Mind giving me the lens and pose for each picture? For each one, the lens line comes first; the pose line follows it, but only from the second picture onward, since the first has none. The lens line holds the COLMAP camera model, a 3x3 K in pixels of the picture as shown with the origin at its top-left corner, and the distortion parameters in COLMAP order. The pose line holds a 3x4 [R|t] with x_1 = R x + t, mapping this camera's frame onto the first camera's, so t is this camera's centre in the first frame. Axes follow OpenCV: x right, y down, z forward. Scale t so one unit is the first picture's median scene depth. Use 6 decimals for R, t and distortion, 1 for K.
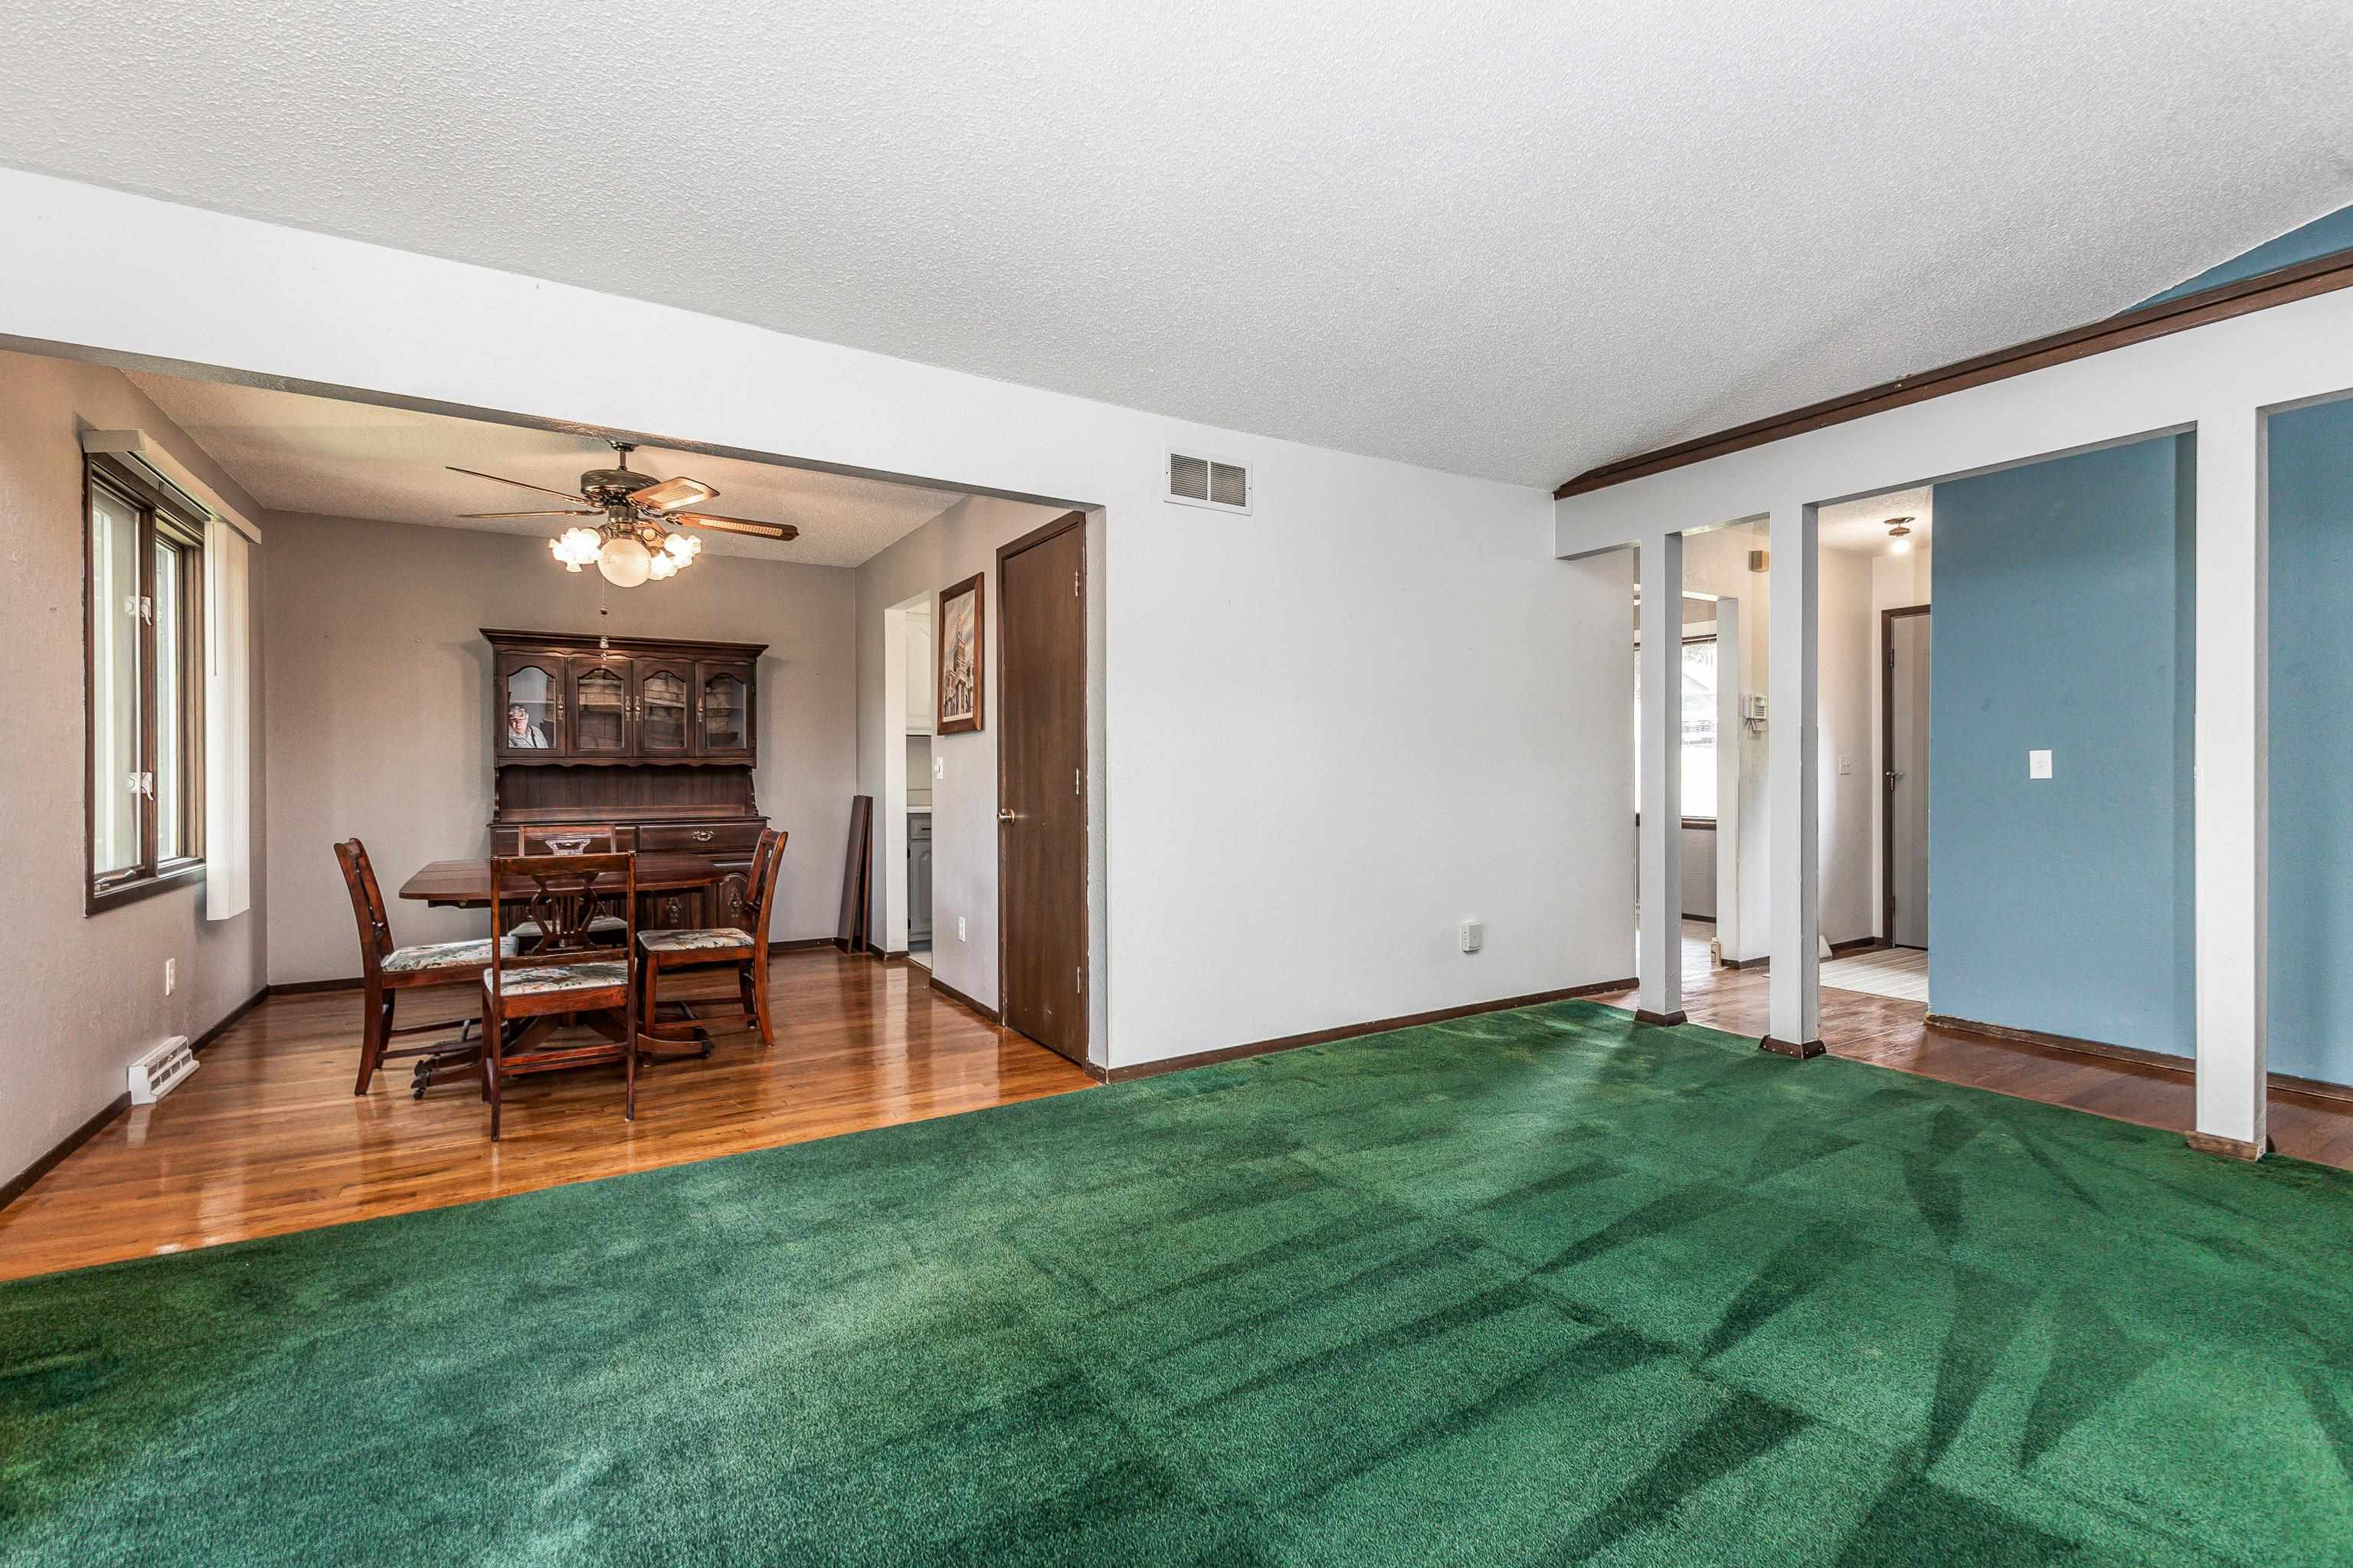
lens RADIAL K [[1035.0, 0, 1180.5], [0, 1035.0, 780.9], [0, 0, 1]] dist [0.009014, -0.000850]
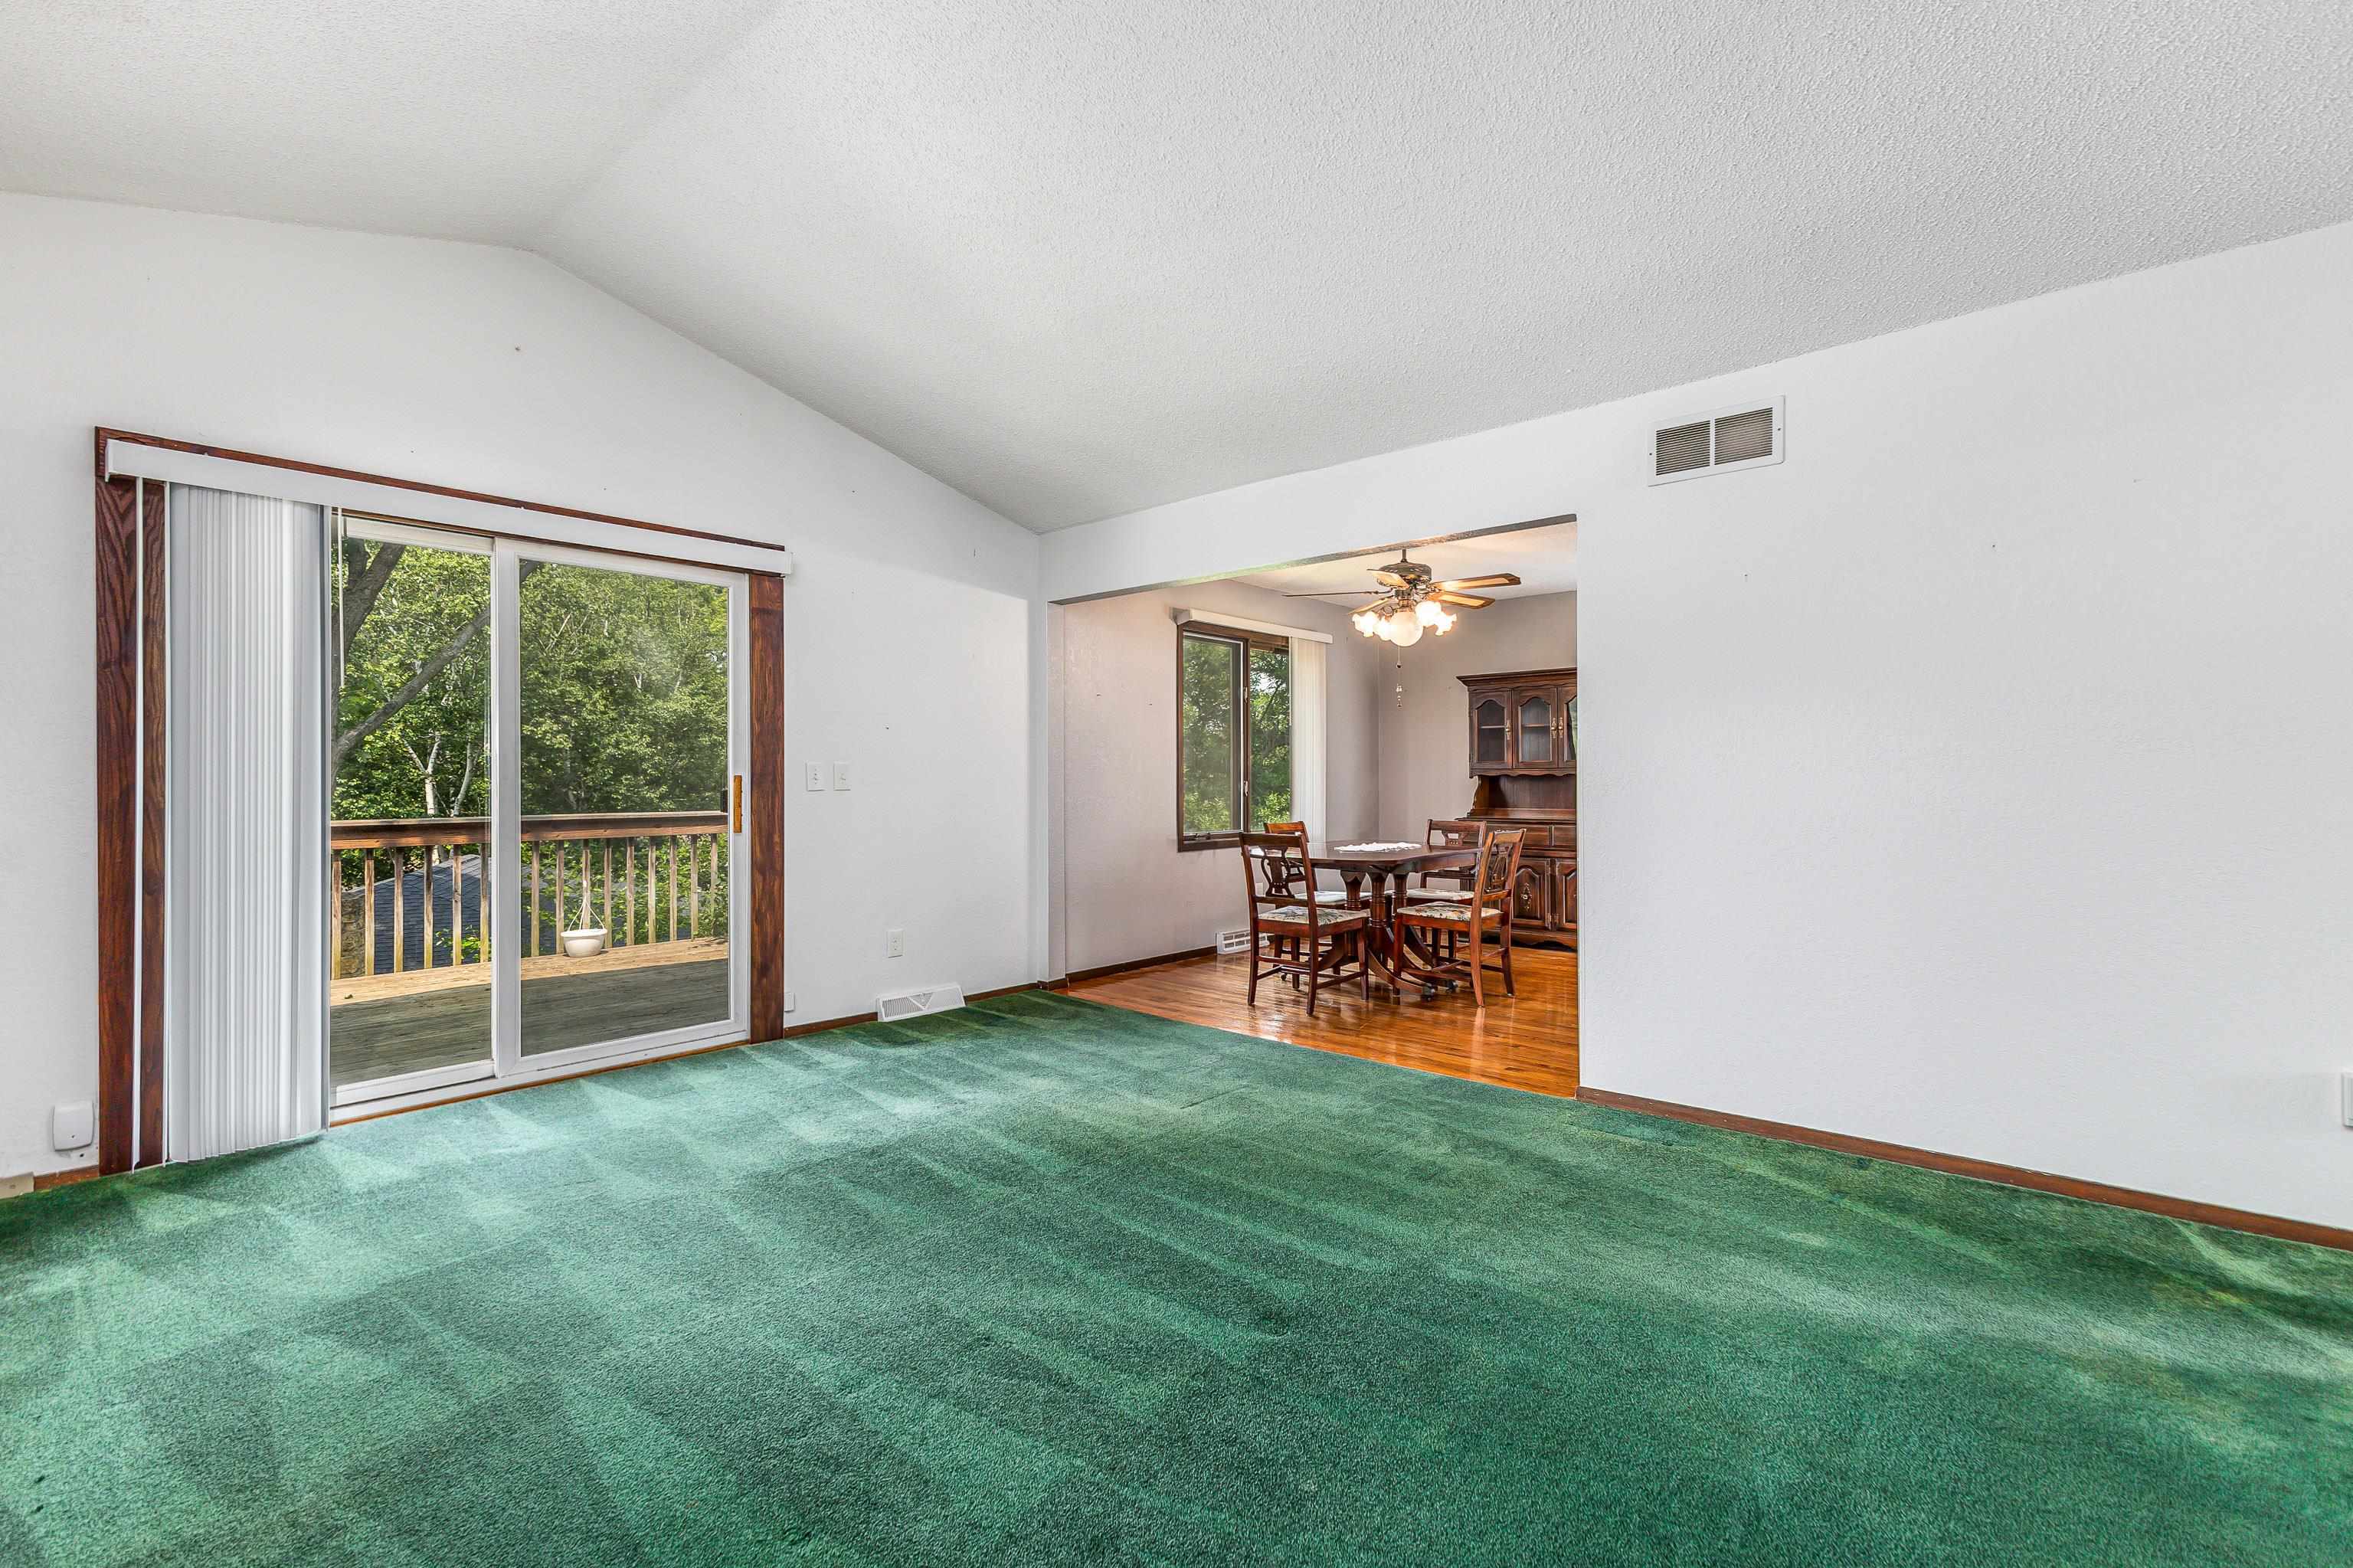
lens RADIAL K [[1035.0, 0, 1187.0], [0, 1035.0, 771.9], [0, 0, 1]] dist [0.009014, -0.000850]
pose [[0.300053, -0.006351, -0.953902, 0.529069], [-0.007922, 0.999927, -0.009149, -0.004340], [0.953890, 0.010303, 0.299980, 0.243297]]
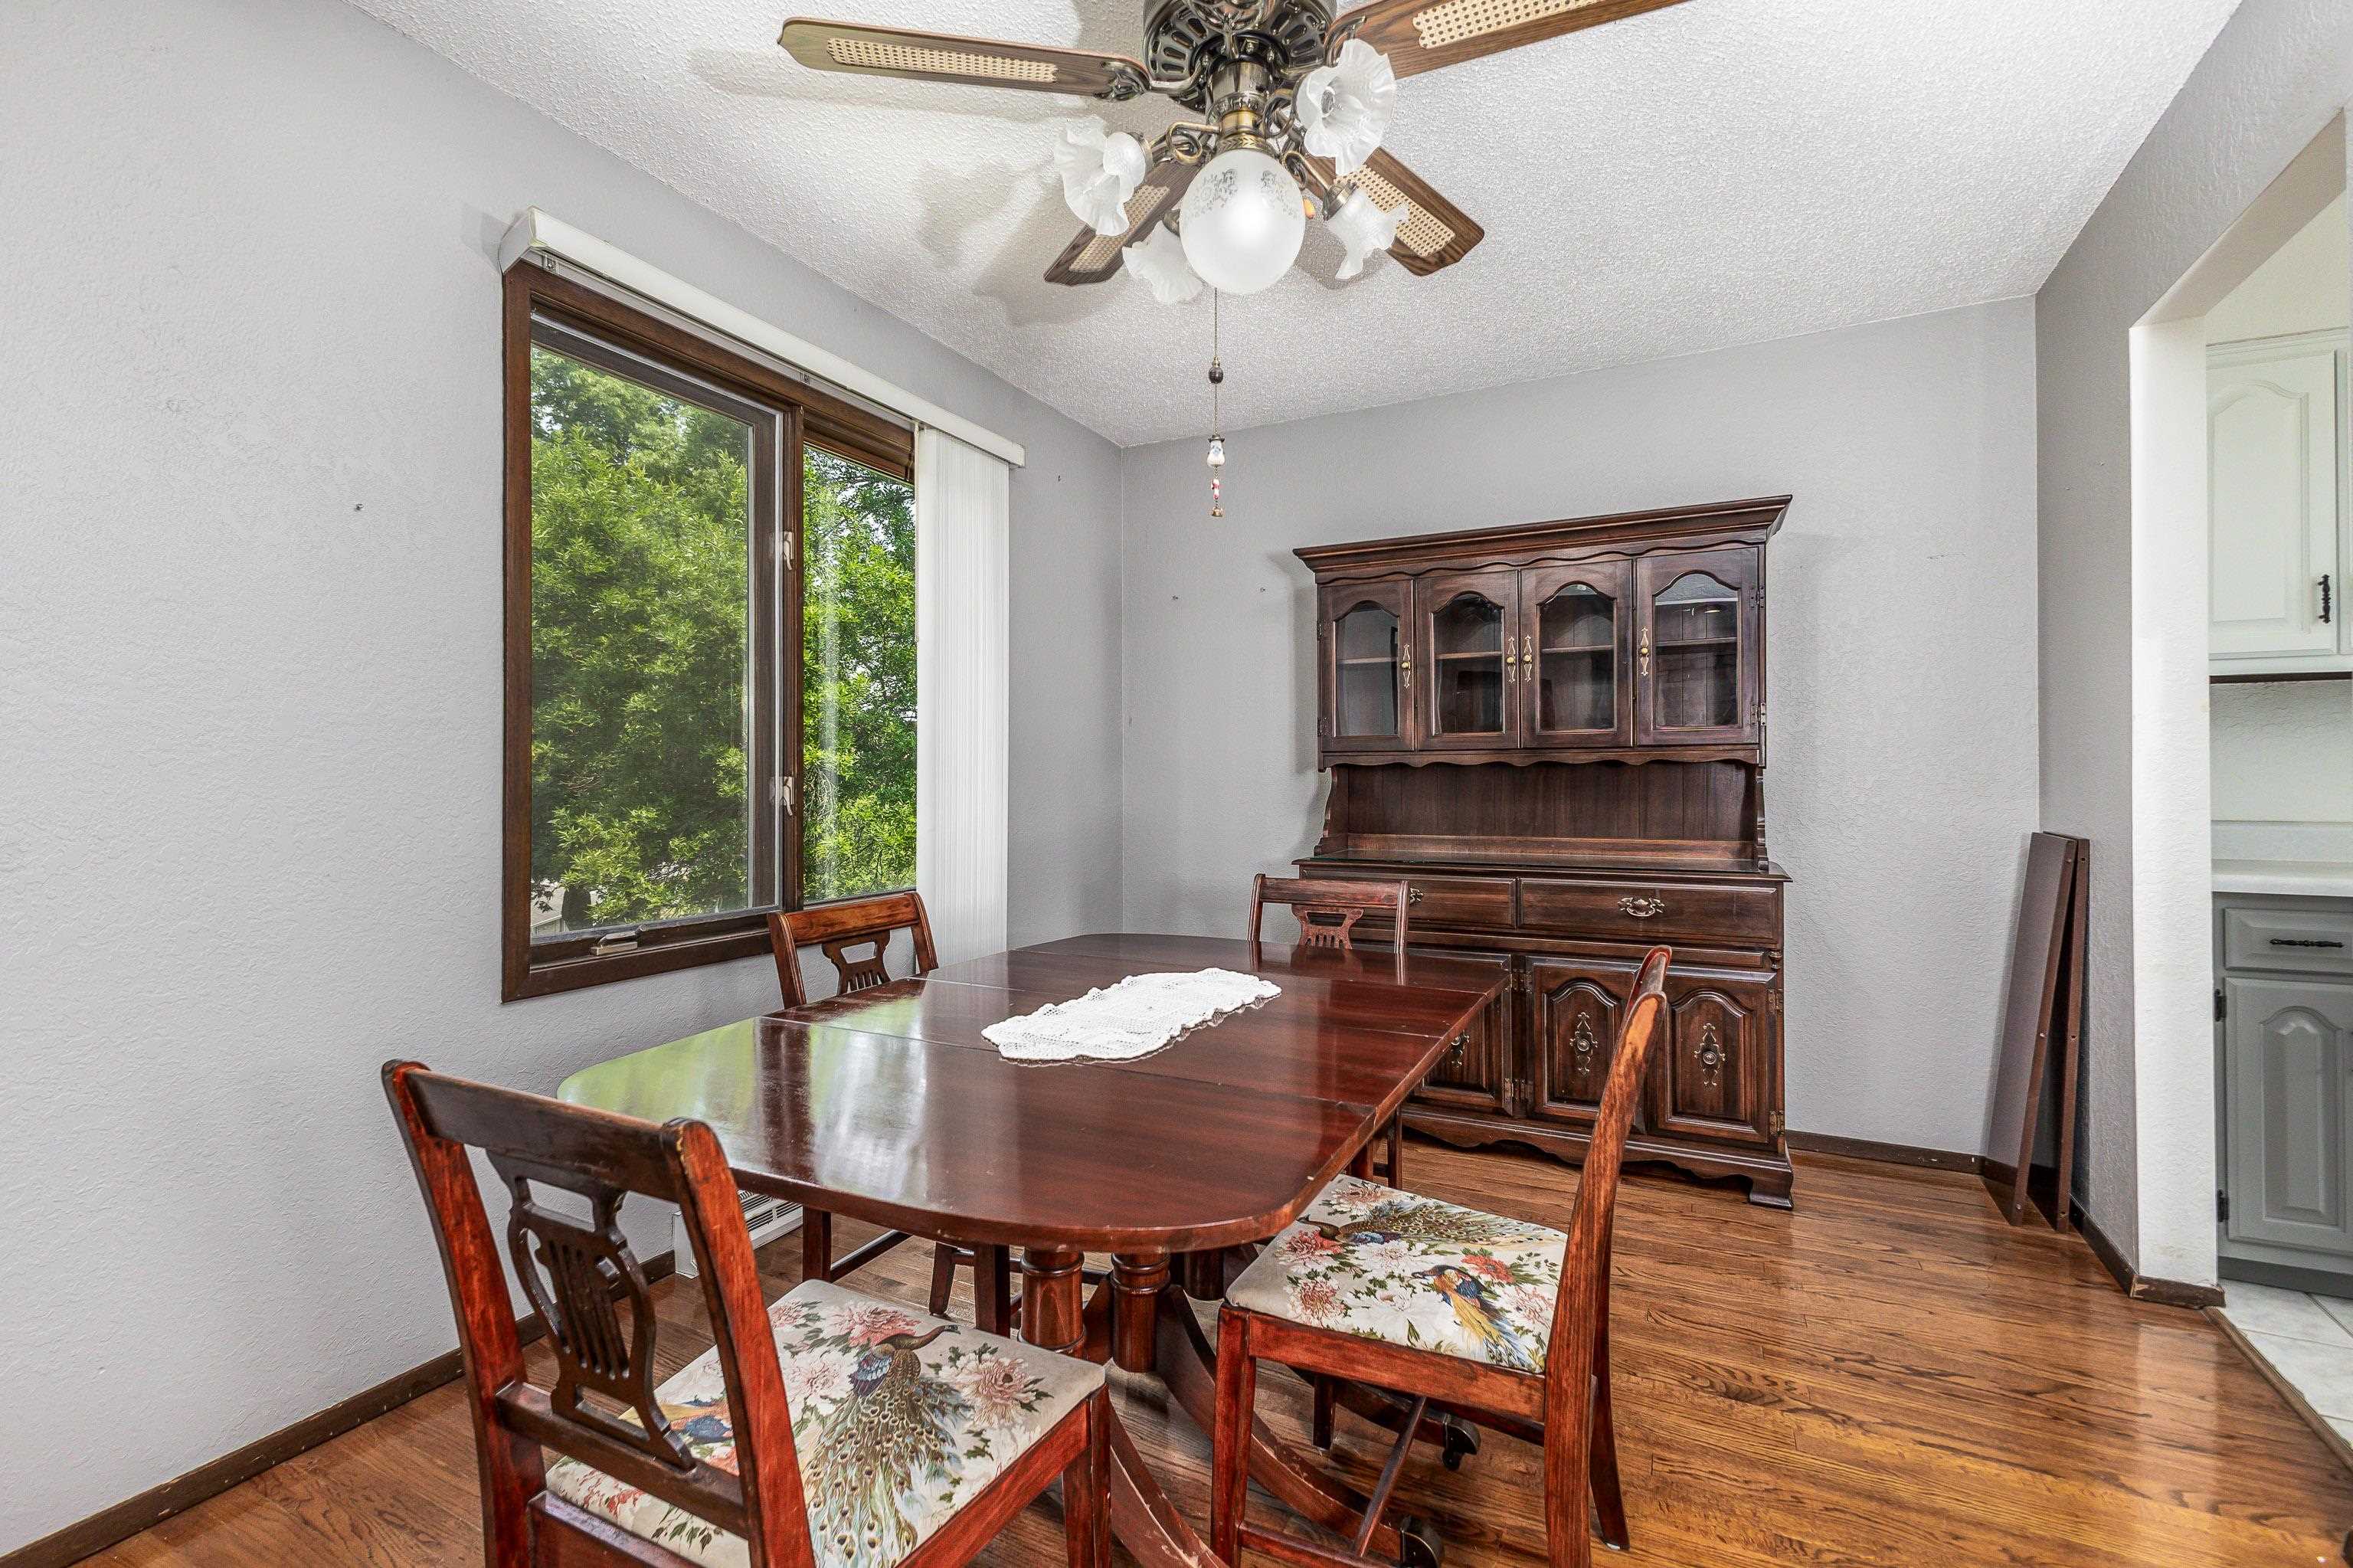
lens RADIAL K [[1035.0, 0, 1181.6], [0, 1035.0, 781.1], [0, 0, 1]] dist [0.009014, -0.000850]
pose [[0.534477, 0.000199, -0.845183, -0.179205], [-0.007889, 0.999958, -0.004753, -0.001932], [0.845146, 0.009208, 0.534456, 0.603527]]
